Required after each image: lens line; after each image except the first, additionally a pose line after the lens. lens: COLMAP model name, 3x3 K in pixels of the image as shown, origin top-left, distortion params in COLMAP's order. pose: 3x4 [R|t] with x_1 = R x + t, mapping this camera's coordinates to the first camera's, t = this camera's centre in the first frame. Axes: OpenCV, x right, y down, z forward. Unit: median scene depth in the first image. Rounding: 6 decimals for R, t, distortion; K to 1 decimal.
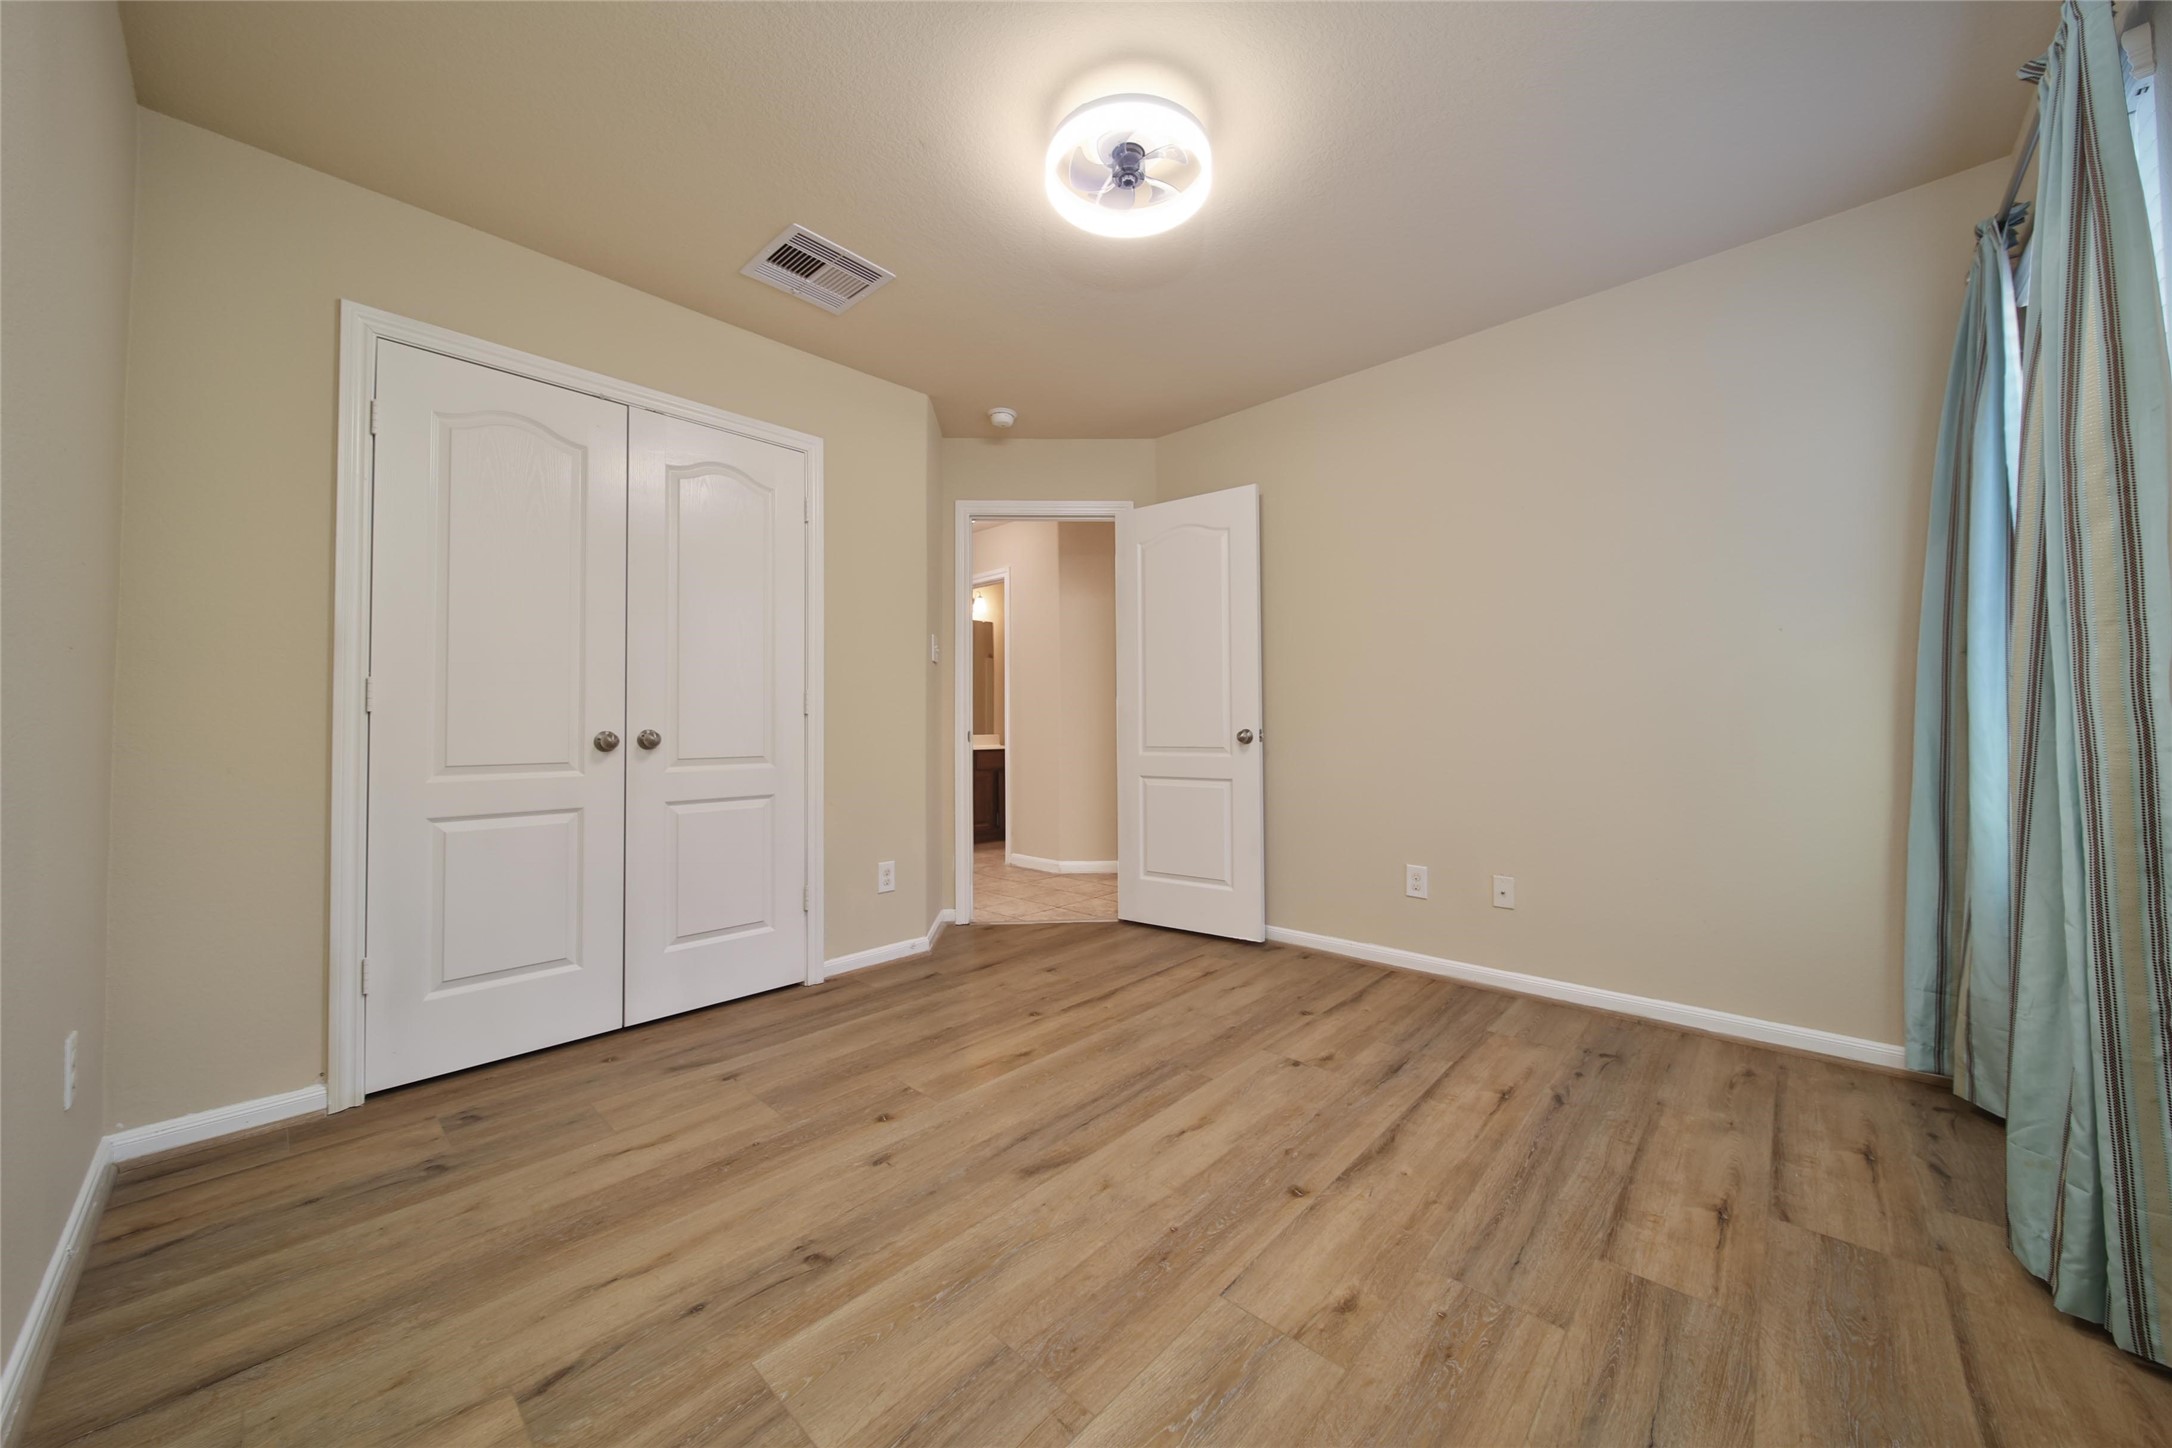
lens RADIAL K [[766.6, 0, 1090.3], [0, 766.6, 717.1], [0, 0, 1]] dist [-0.000703, -0.000179]
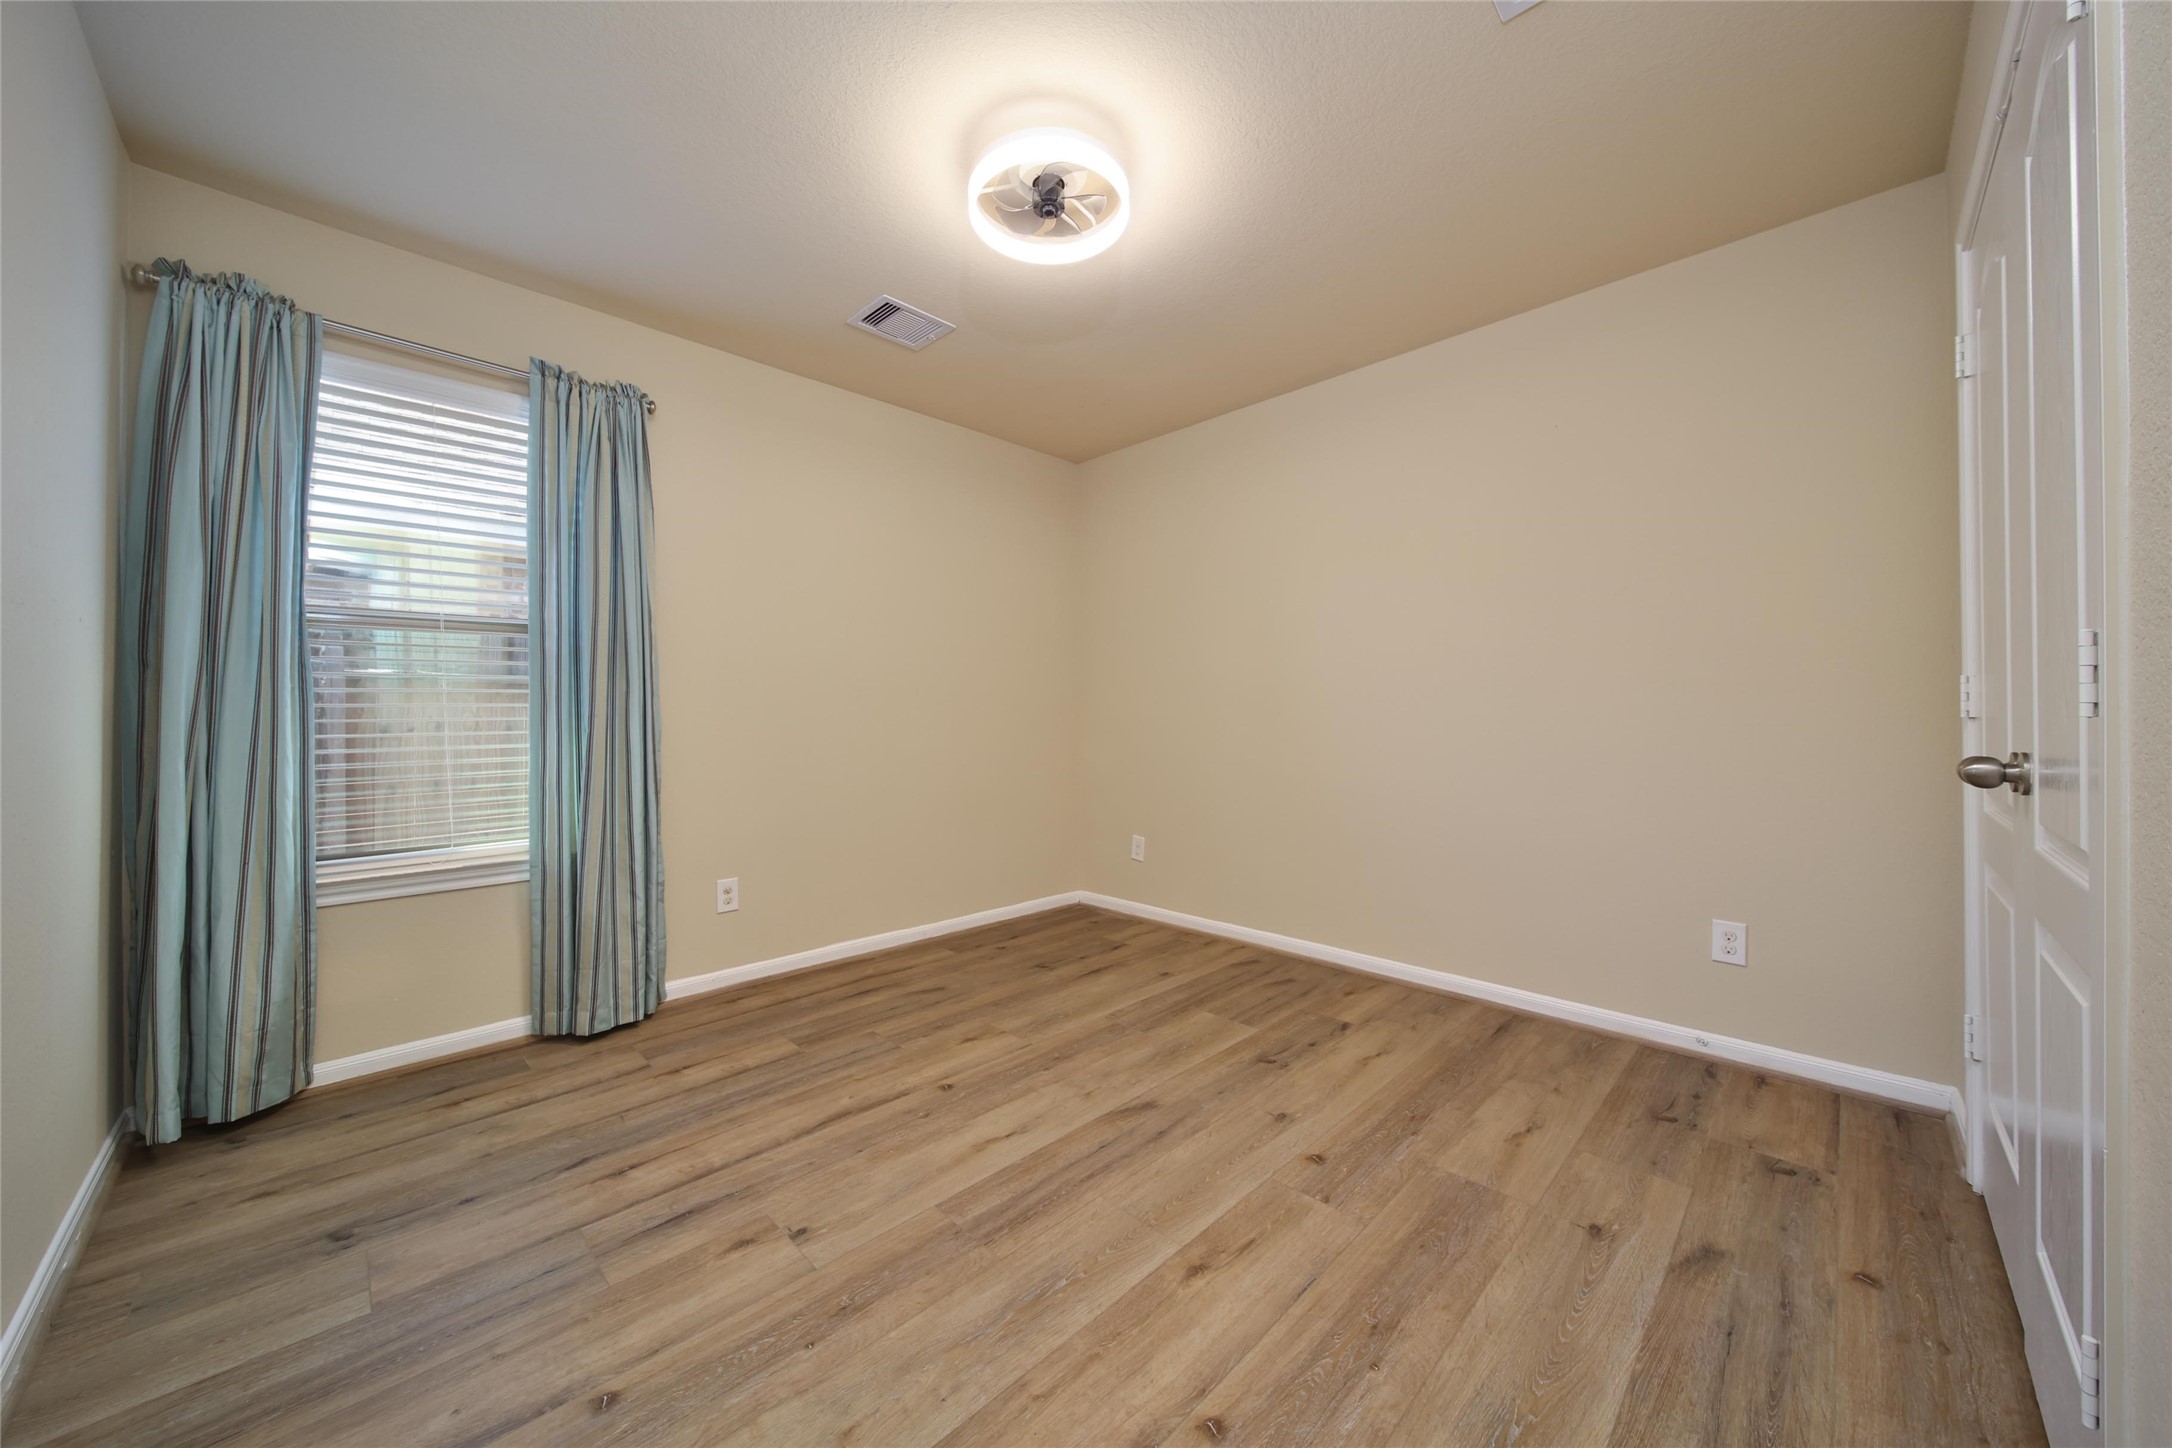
lens RADIAL K [[766.6, 0, 1090.3], [0, 766.6, 717.1], [0, 0, 1]] dist [-0.000703, -0.000179]
pose [[-0.999267, 0.012171, 0.036301, -0.034823], [0.011636, 0.999821, -0.014907, -0.007076], [-0.036476, -0.014473, -0.999230, 2.074051]]
